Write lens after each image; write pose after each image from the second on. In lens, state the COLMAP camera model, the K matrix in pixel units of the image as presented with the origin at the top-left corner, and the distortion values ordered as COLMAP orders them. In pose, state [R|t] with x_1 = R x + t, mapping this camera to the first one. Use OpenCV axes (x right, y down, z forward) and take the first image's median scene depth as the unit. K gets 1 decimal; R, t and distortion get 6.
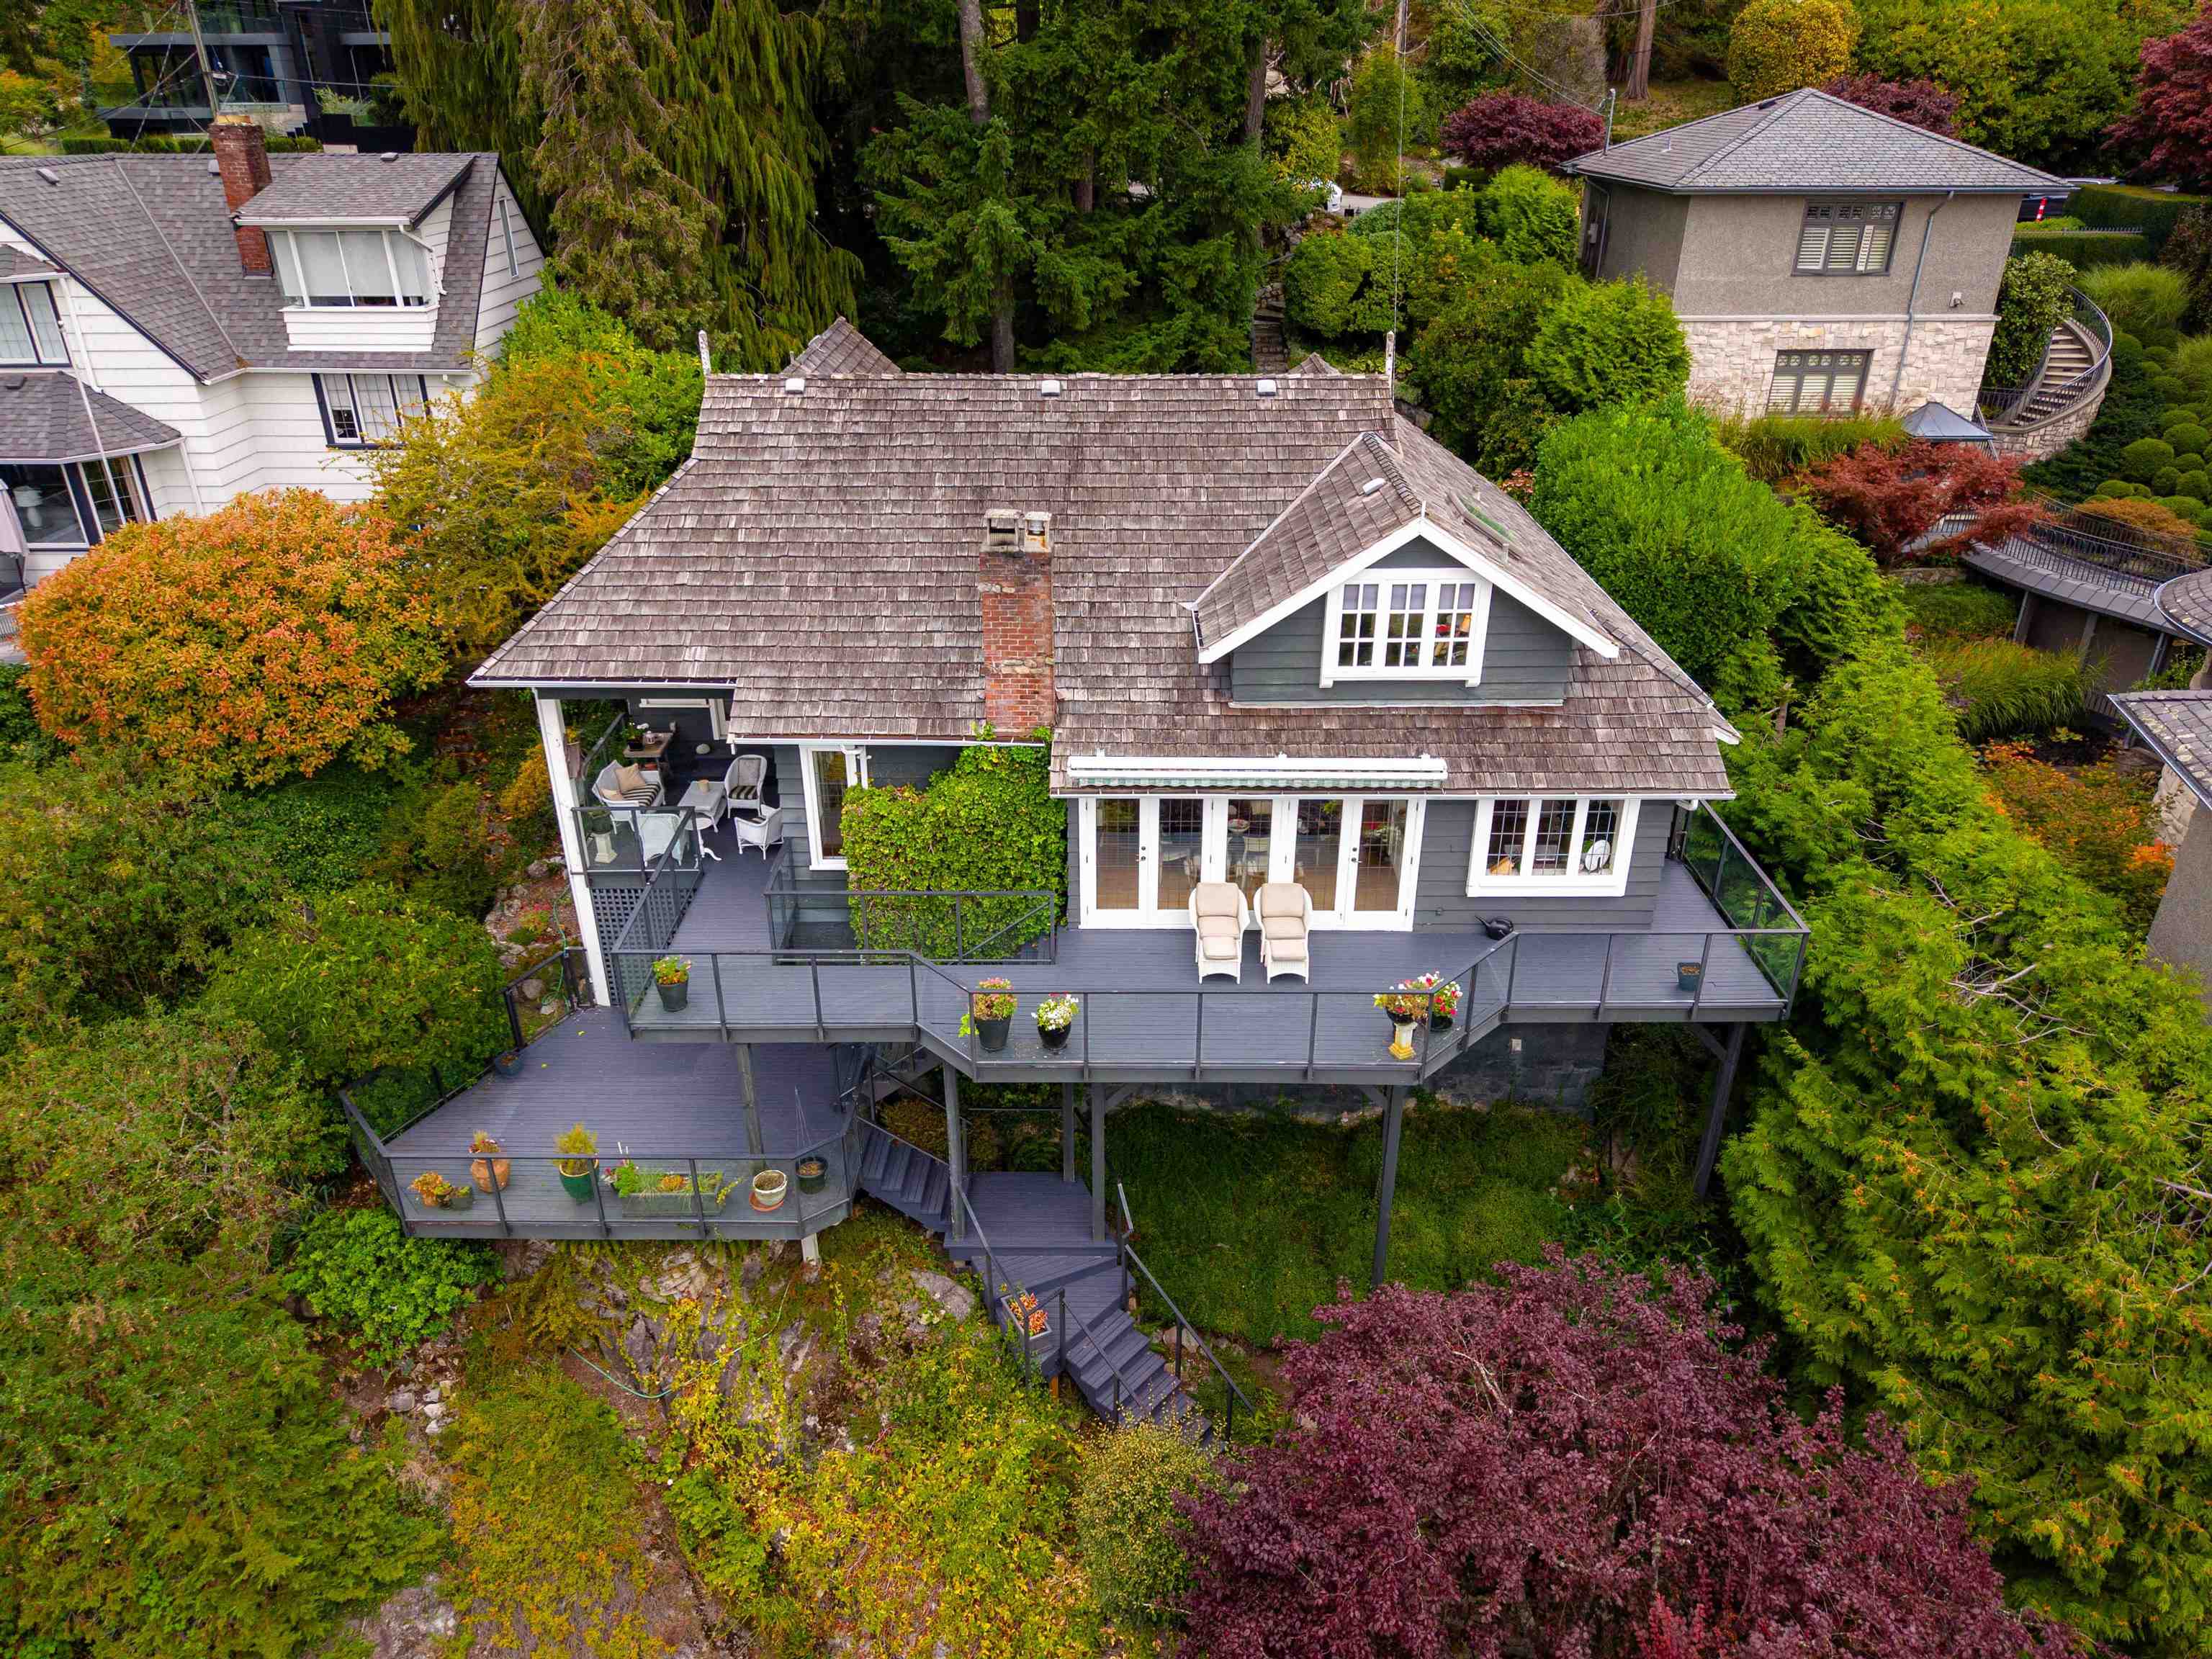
lens RADIAL K [[1486.2, 0, 1091.3], [0, 1486.2, 827.0], [0, 0, 1]] dist [0.027421, -0.004206]
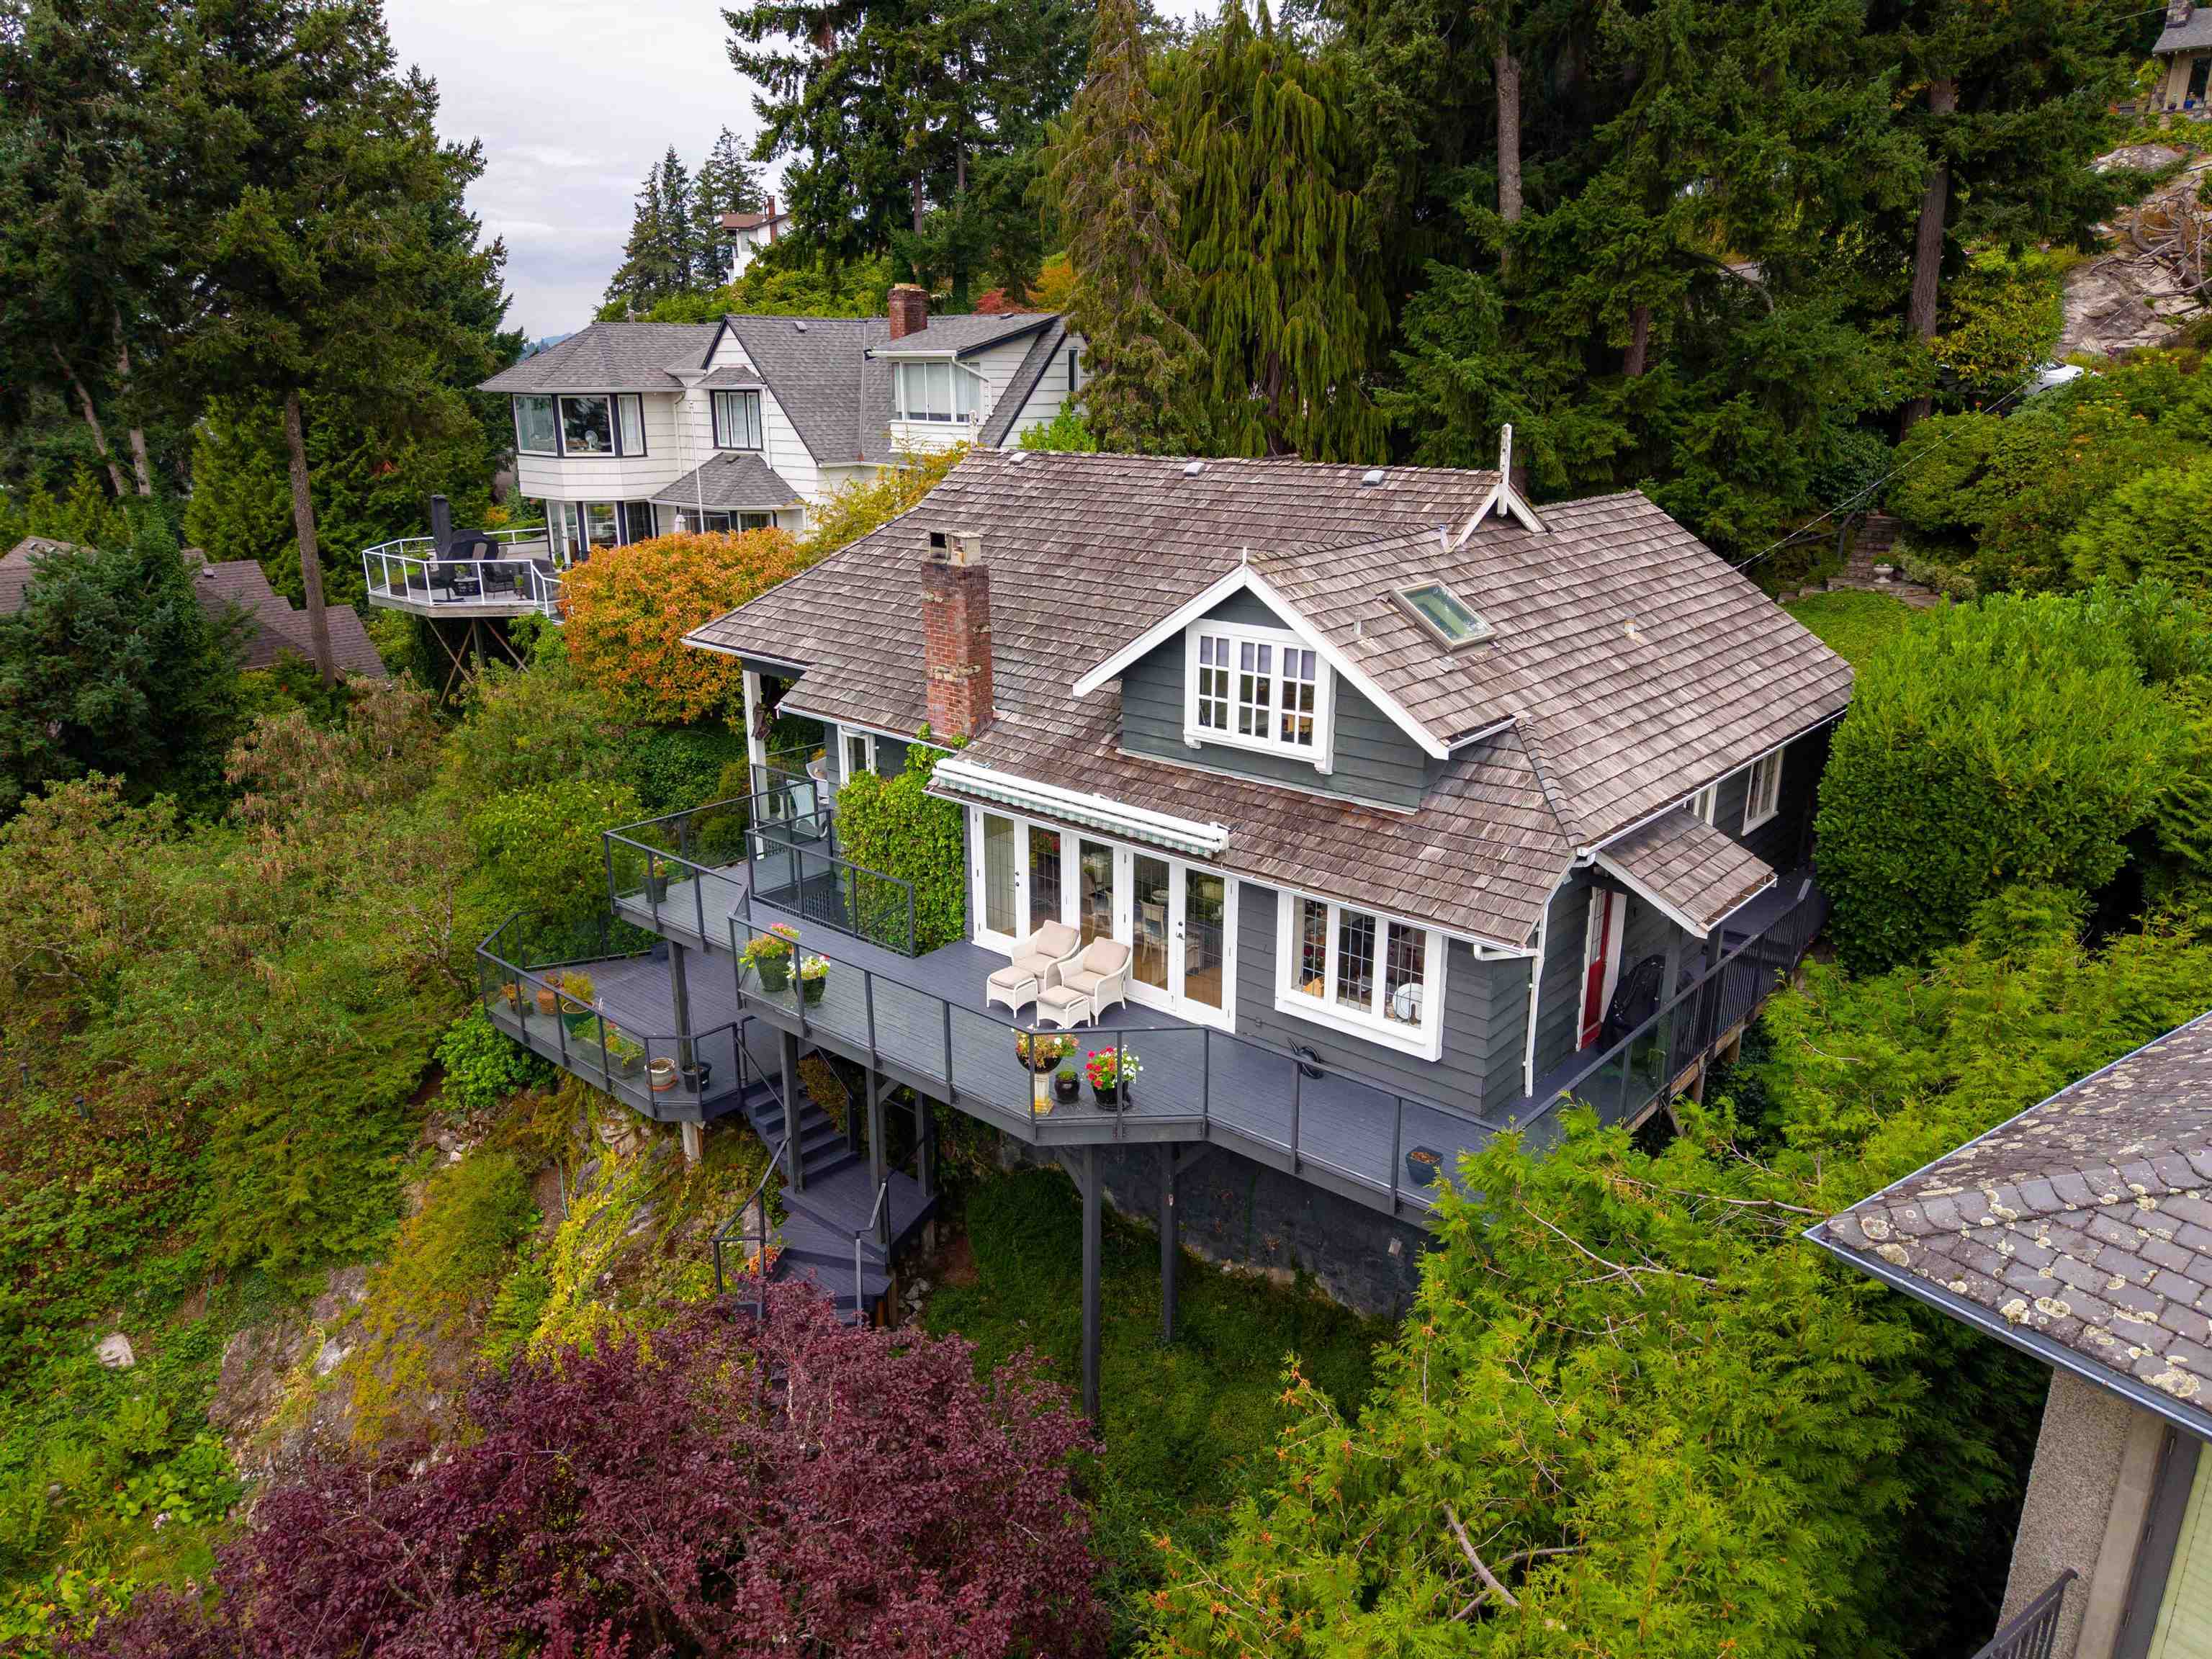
lens RADIAL K [[1486.2, 0, 1091.3], [0, 1486.2, 827.0], [0, 0, 1]] dist [0.027421, -0.004206]
pose [[0.754994, 0.199303, -0.624710, 0.707883], [-0.299534, 0.952310, -0.058184, 0.028354], [0.583321, 0.231050, 0.778686, 0.240049]]
